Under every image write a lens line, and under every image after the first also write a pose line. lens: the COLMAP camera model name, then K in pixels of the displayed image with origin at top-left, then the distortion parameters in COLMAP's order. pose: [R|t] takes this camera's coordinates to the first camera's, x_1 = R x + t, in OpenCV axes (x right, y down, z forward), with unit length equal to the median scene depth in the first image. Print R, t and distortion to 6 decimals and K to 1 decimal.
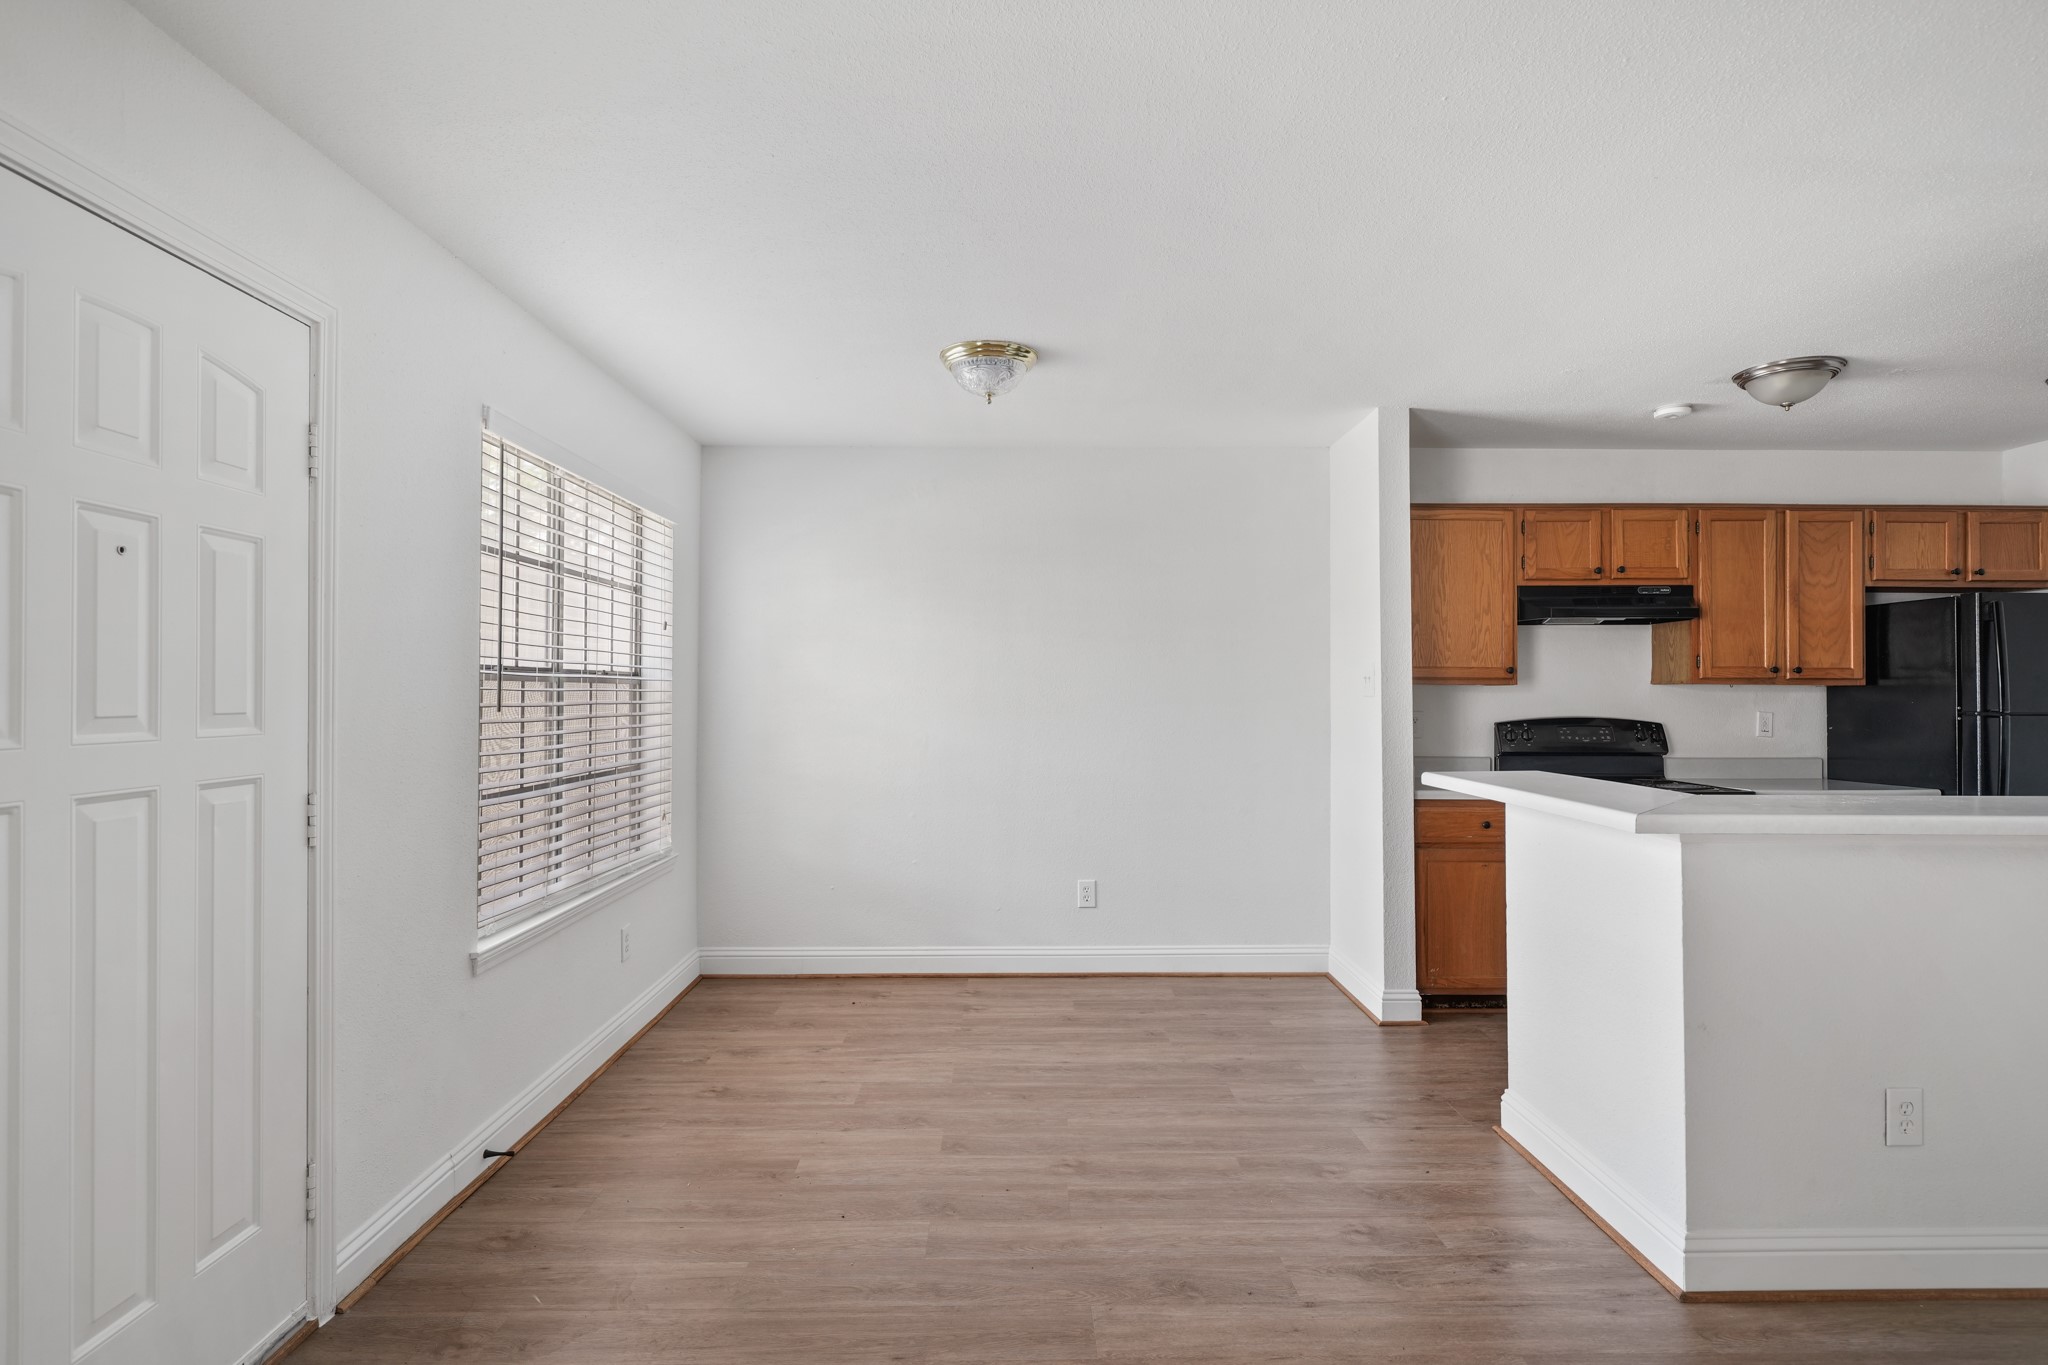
lens RADIAL K [[1042.4, 0, 1021.2], [0, 1042.4, 680.2], [0, 0, 1]] dist [-0.003030, -0.000062]
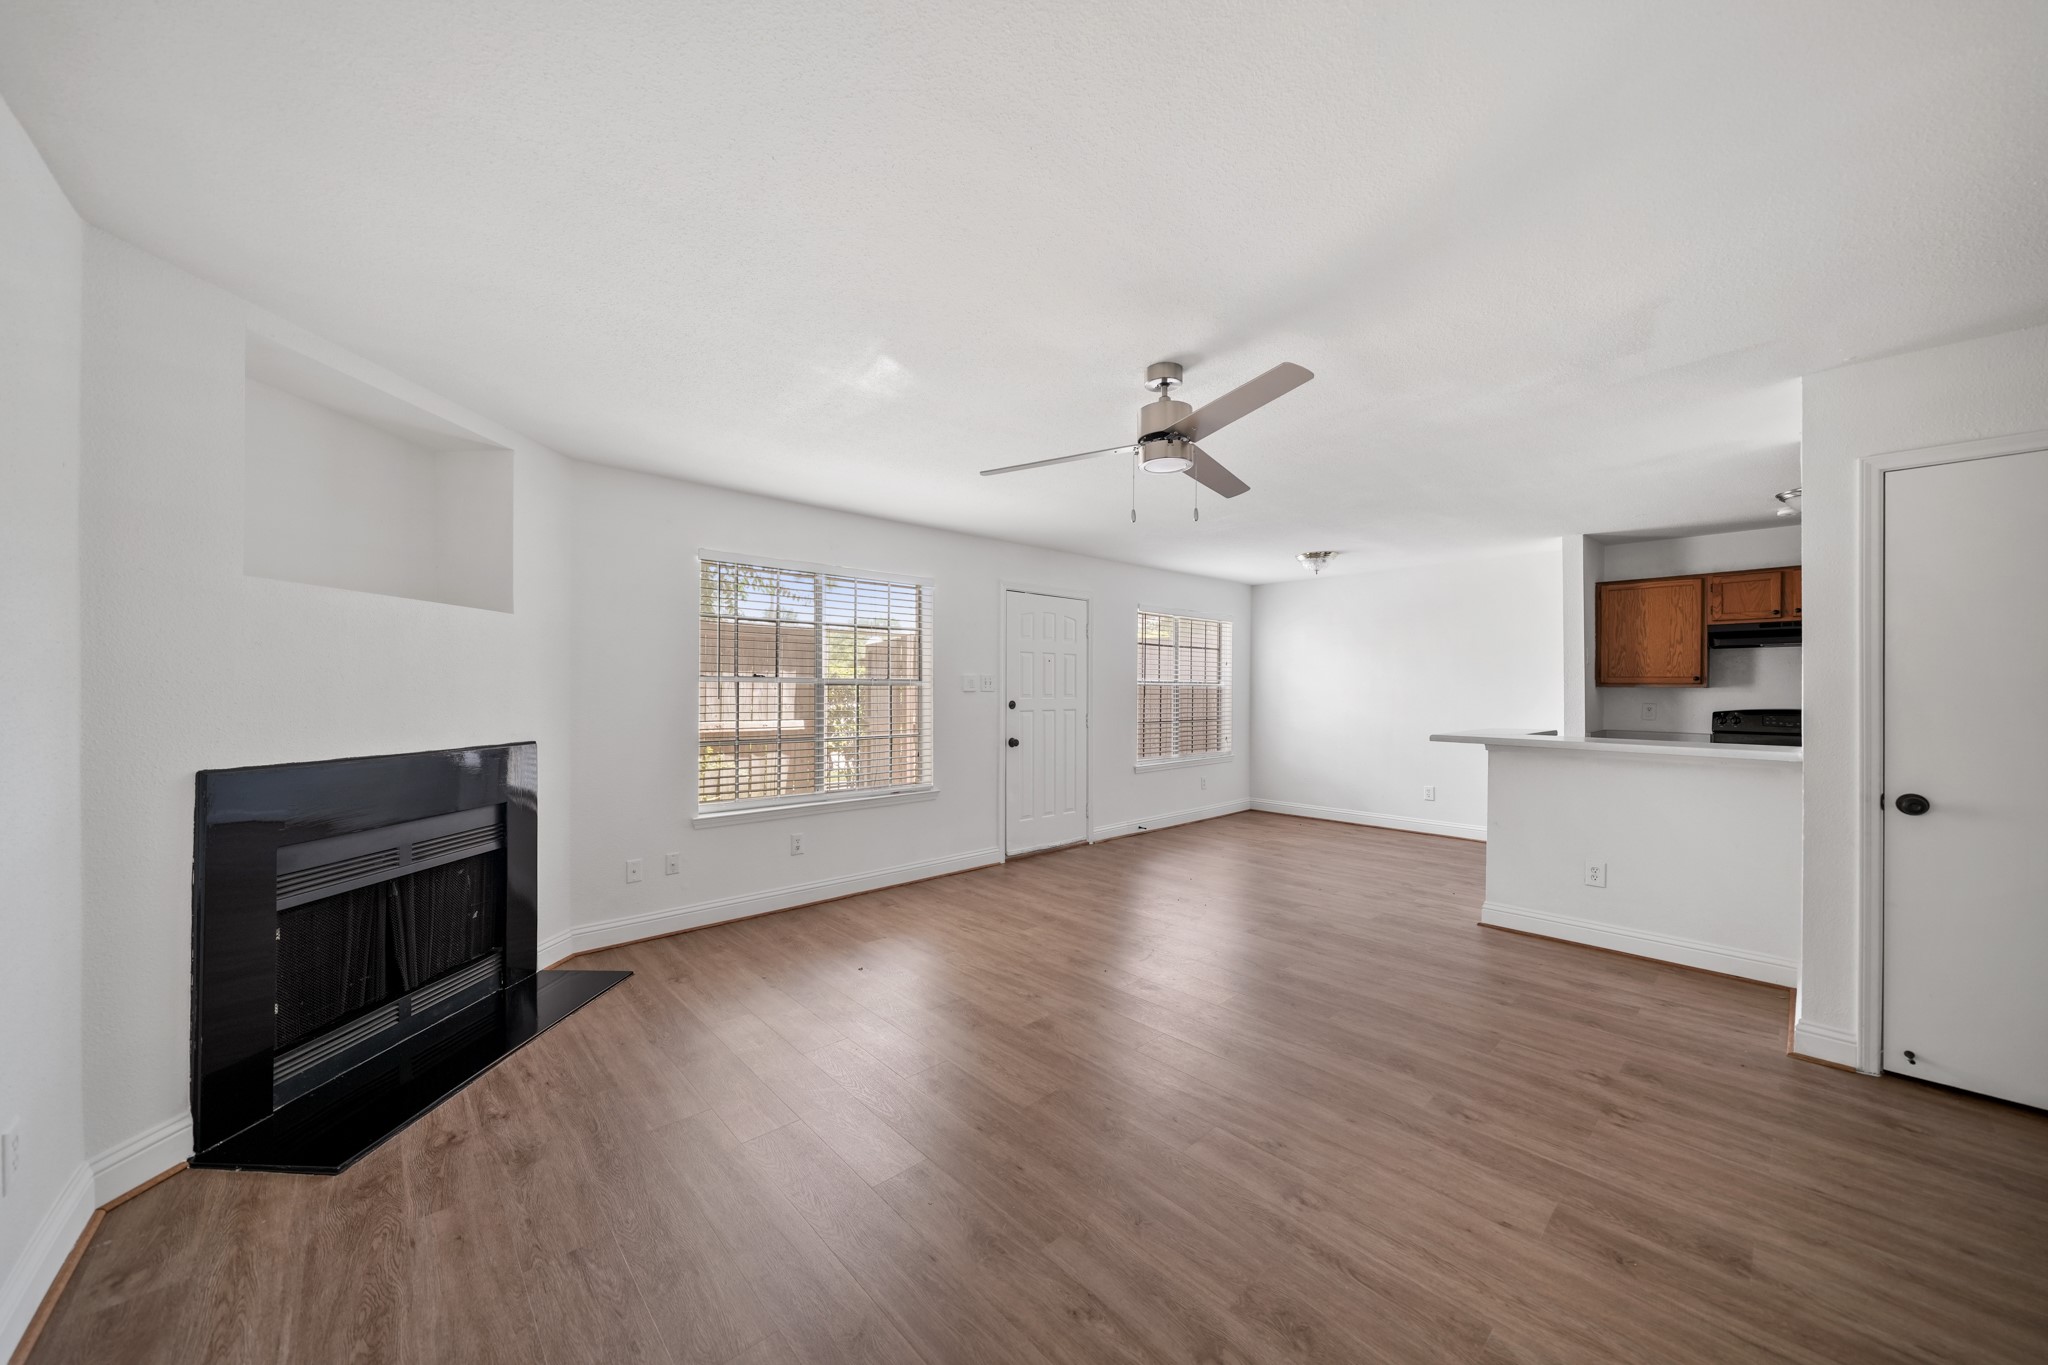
lens RADIAL K [[714.1, 0, 1020.7], [0, 714.1, 690.5], [0, 0, 1]] dist [-0.000478, 0.000012]
pose [[0.662990, 0.001595, -0.748626, 0.602573], [0.005206, 0.999964, 0.006741, -0.003923], [0.748610, -0.008367, 0.662958, -0.511888]]
